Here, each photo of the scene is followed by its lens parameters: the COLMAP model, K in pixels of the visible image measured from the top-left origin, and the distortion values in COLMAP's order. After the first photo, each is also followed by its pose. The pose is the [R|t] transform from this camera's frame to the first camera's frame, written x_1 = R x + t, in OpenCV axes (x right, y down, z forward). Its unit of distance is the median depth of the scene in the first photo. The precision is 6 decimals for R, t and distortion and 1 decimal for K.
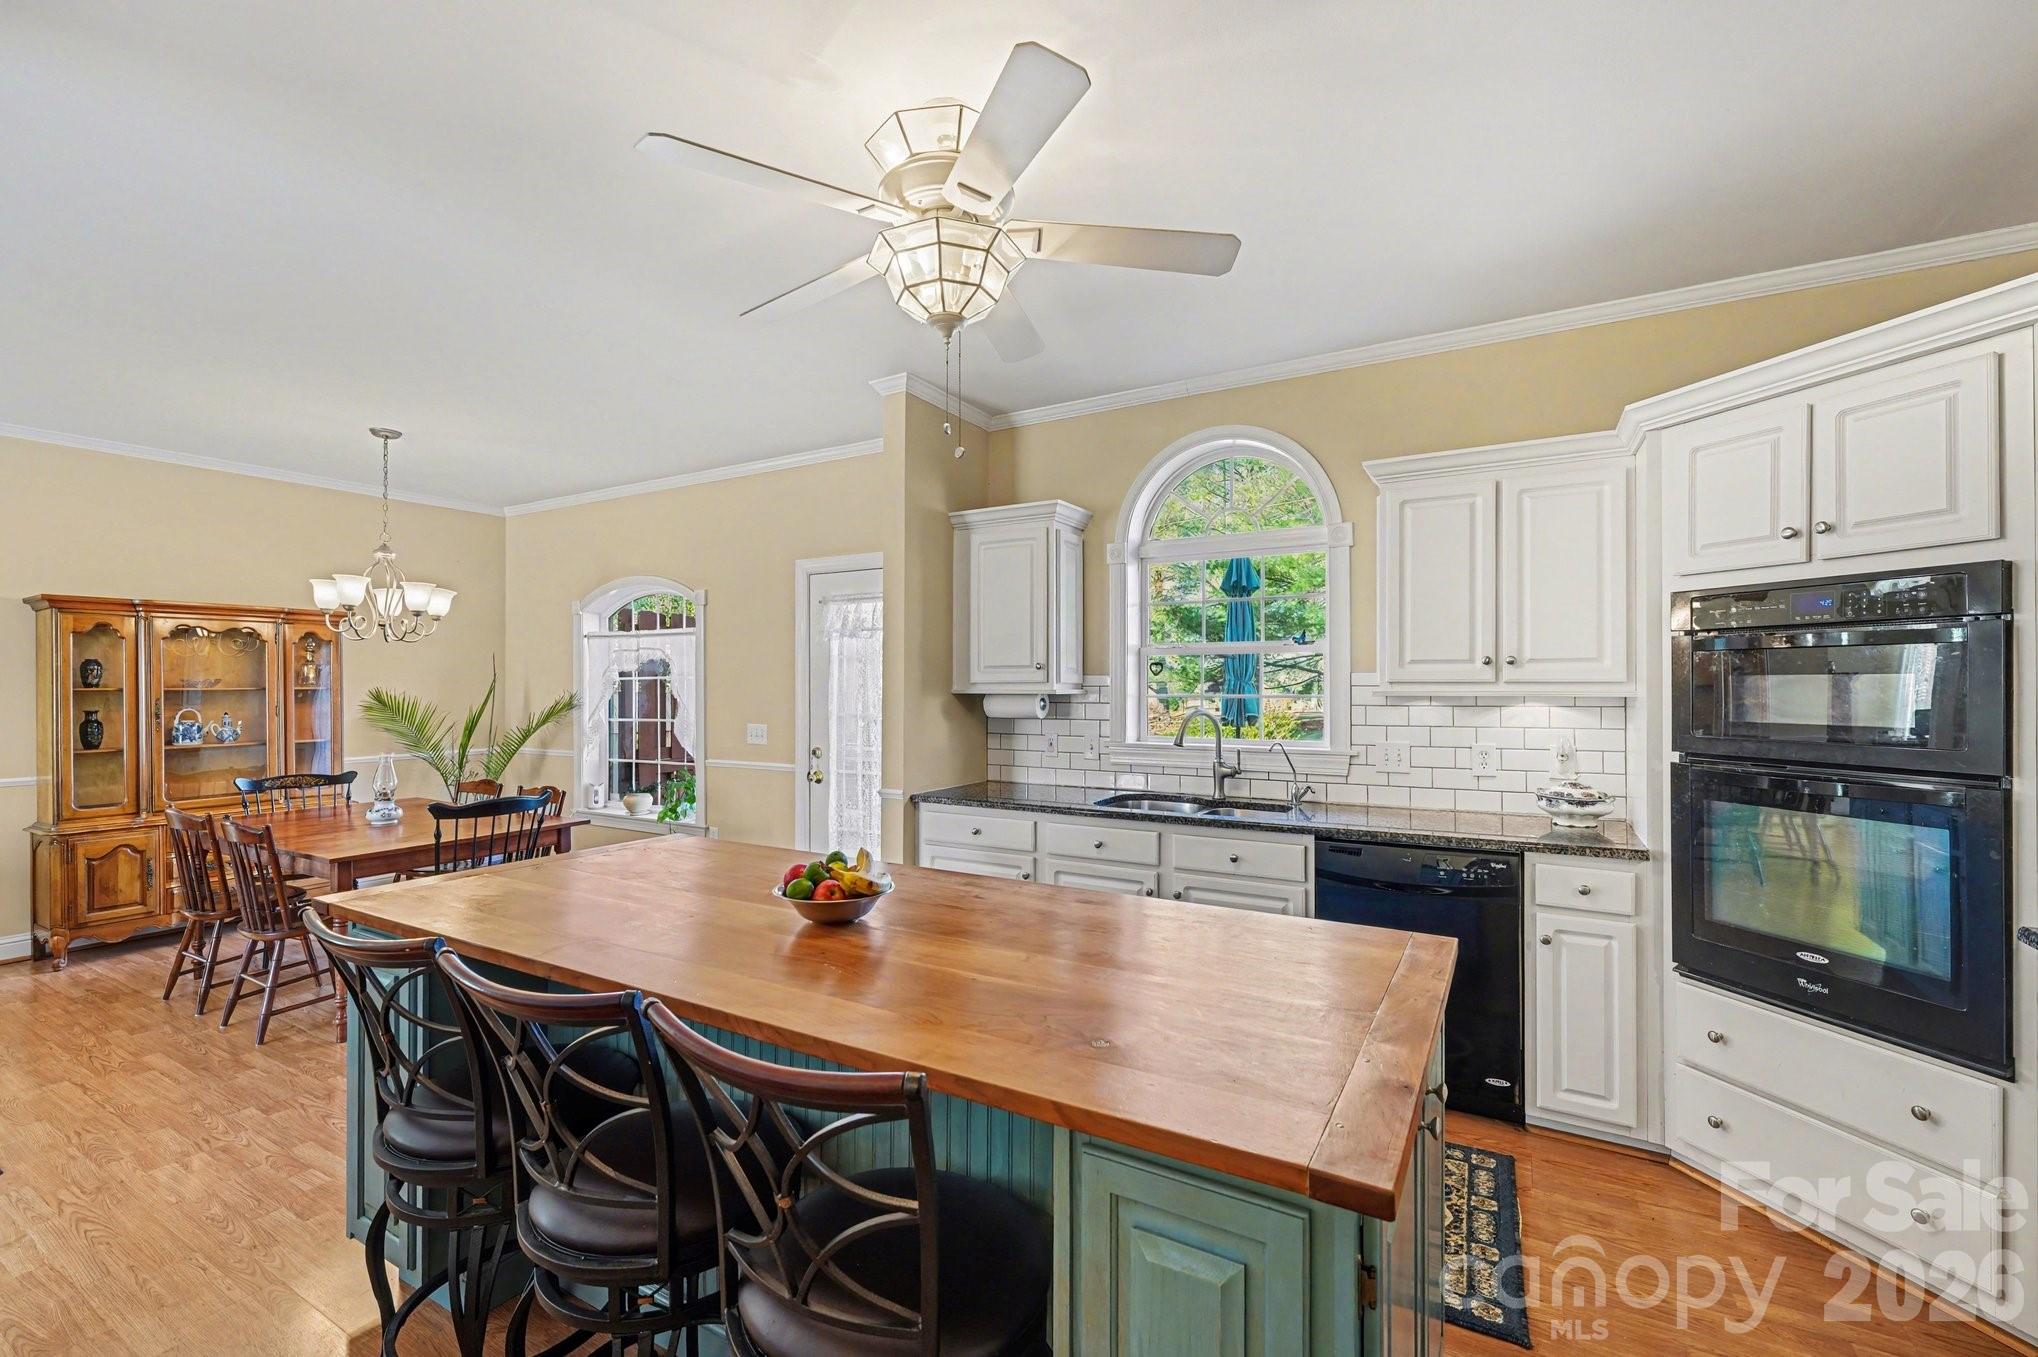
lens RADIAL K [[878.3, 0, 1022.9], [0, 878.3, 681.4], [0, 0, 1]] dist [0.001343, 0.000275]
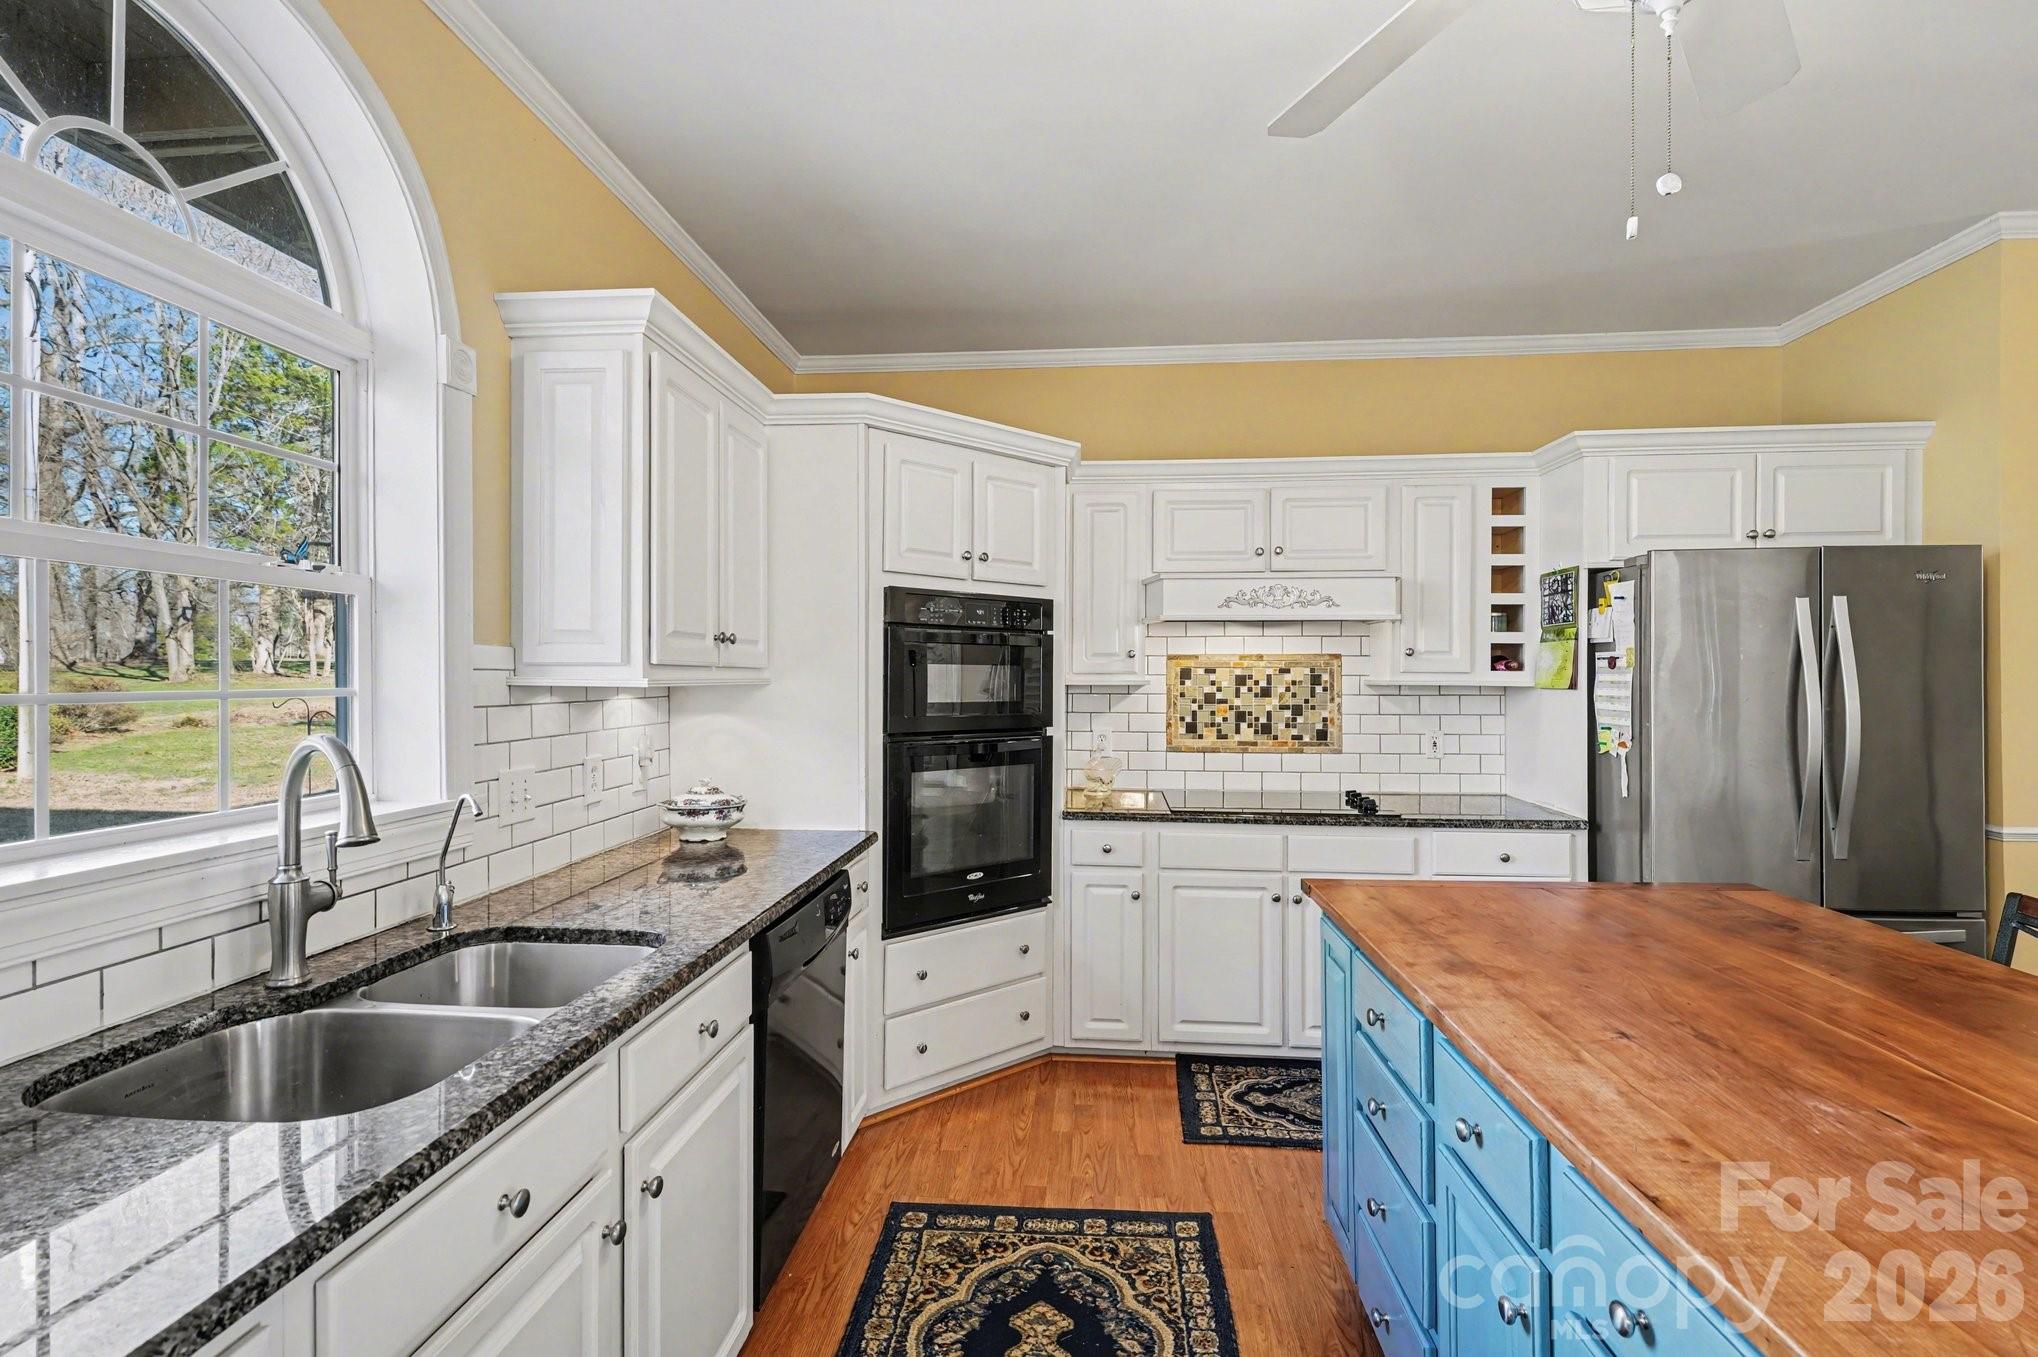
lens RADIAL K [[947.1, 0, 1019.0], [0, 947.1, 678.5], [0, 0, 1]] dist [0.001587, 0.000156]
pose [[-0.427716, 0.001078, 0.903913, -0.237478], [-0.004211, 0.999986, -0.003185, 0.009755], [-0.903903, -0.005169, -0.427705, 0.852957]]
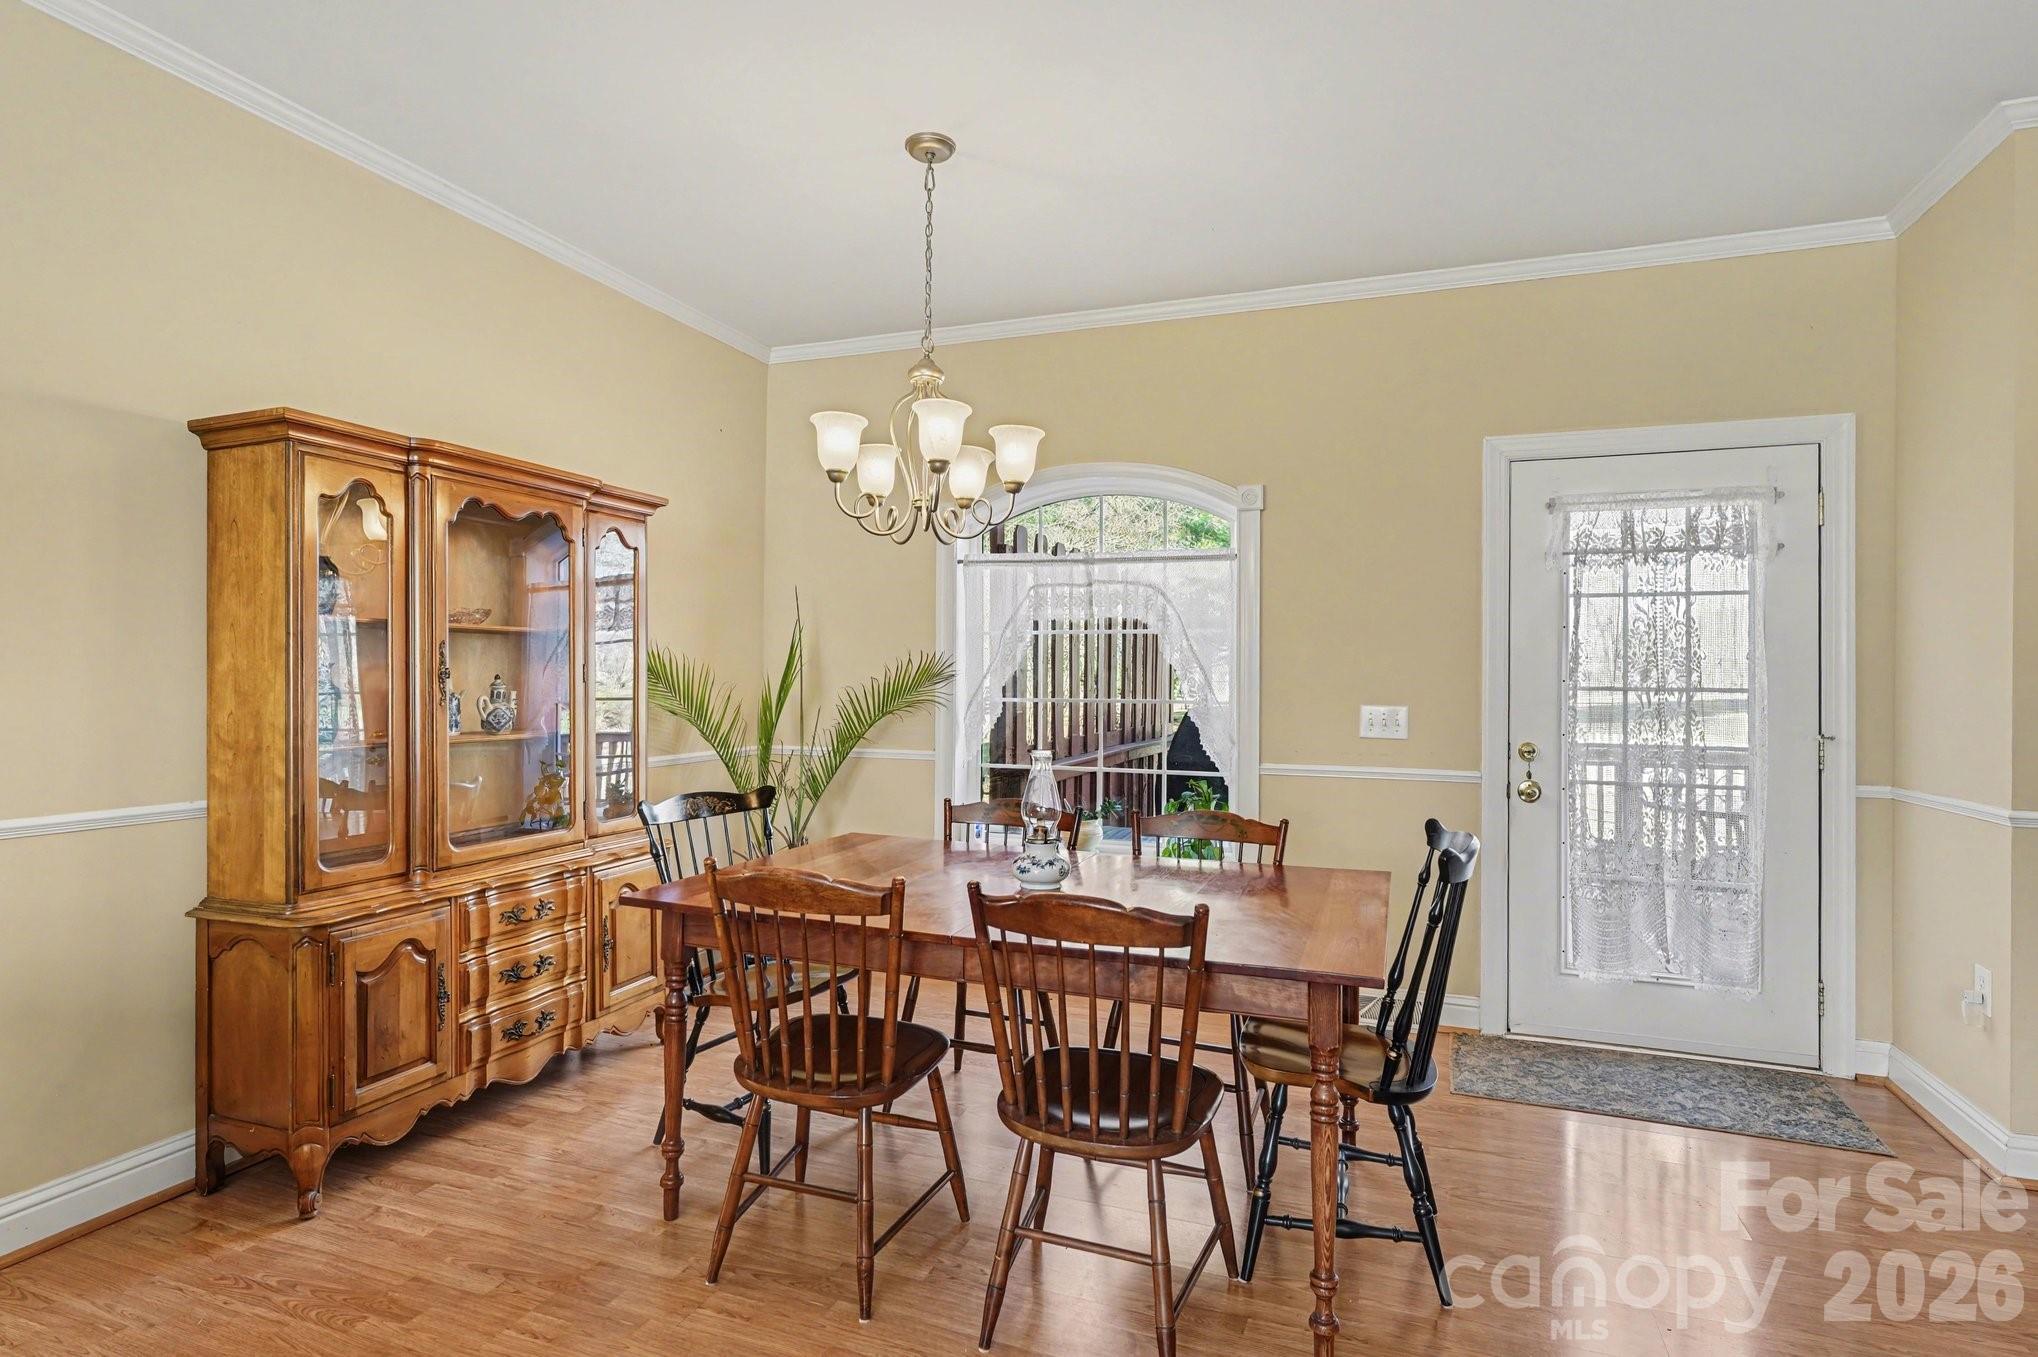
lens RADIAL K [[1084.5, 0, 1019.0], [0, 1084.5, 678.5], [0, 0, 1]] dist [-0.002435, -0.000428]
pose [[0.984741, 0.010961, 0.173680, -0.911401], [-0.010728, 0.999940, -0.002283, 0.044842], [-0.173695, 0.000385, 0.984799, 0.405383]]
